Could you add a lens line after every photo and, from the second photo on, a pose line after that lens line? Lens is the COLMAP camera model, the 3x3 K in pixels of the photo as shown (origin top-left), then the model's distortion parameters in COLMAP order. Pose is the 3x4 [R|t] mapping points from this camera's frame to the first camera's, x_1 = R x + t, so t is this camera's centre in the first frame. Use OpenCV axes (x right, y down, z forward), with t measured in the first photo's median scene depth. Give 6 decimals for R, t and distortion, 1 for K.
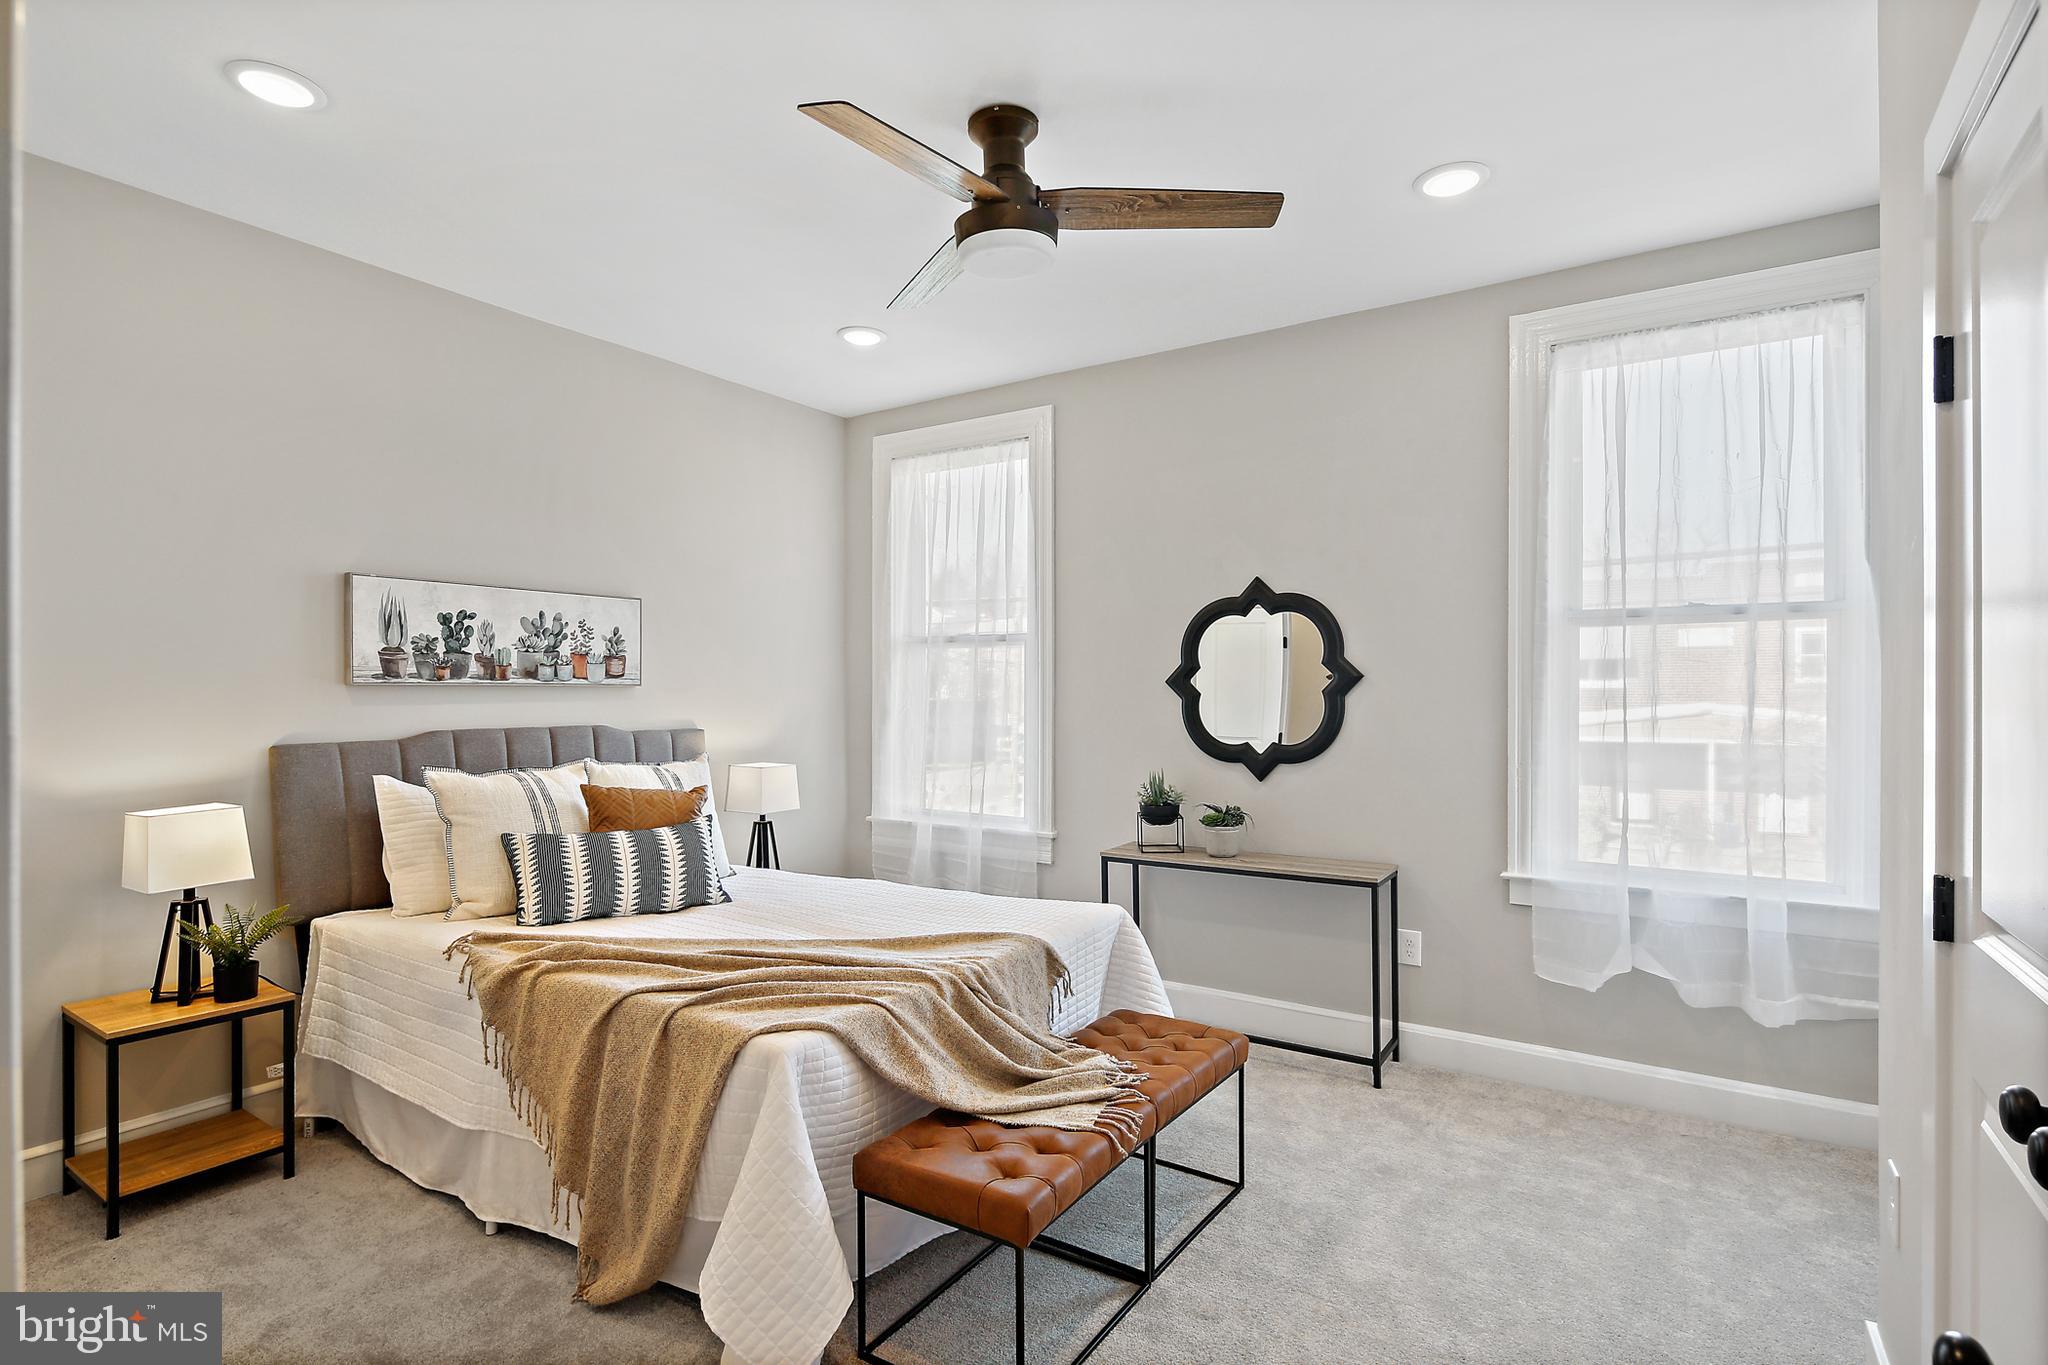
lens RADIAL K [[1002.1, 0, 1022.6], [0, 1002.1, 684.8], [0, 0, 1]] dist [0.003489, -0.002118]
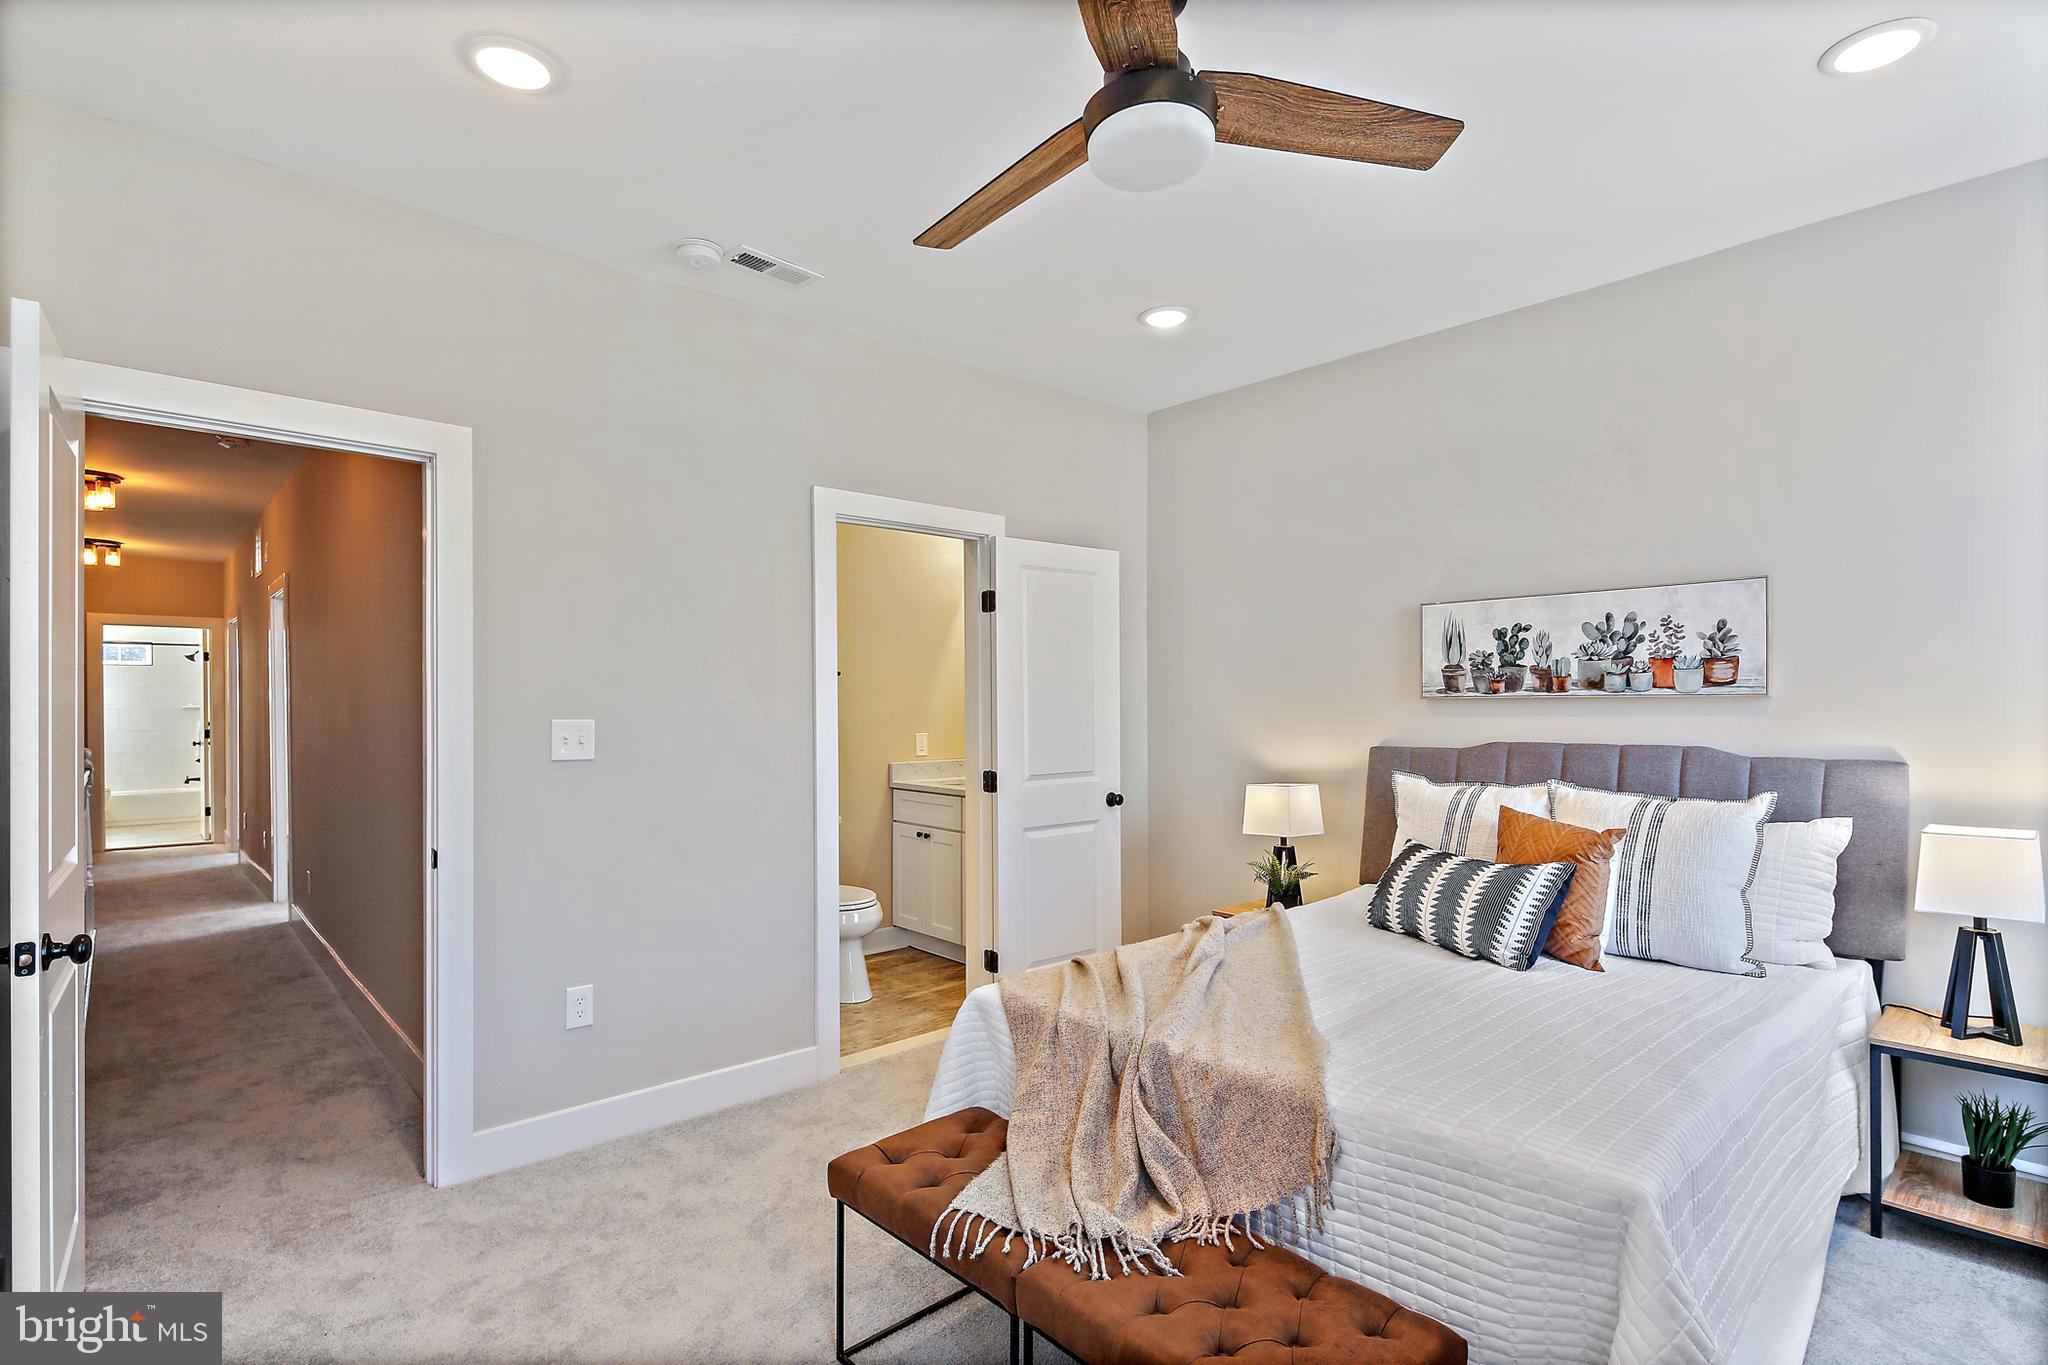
lens RADIAL K [[954.6, 0, 1022.8], [0, 954.6, 703.8], [0, 0, 1]] dist [0.003036, 0.000170]
pose [[-0.221554, -0.002667, -0.975144, 0.467315], [0.009016, 0.999948, -0.004783, 0.006166], [0.975106, -0.009852, -0.221518, 0.702186]]
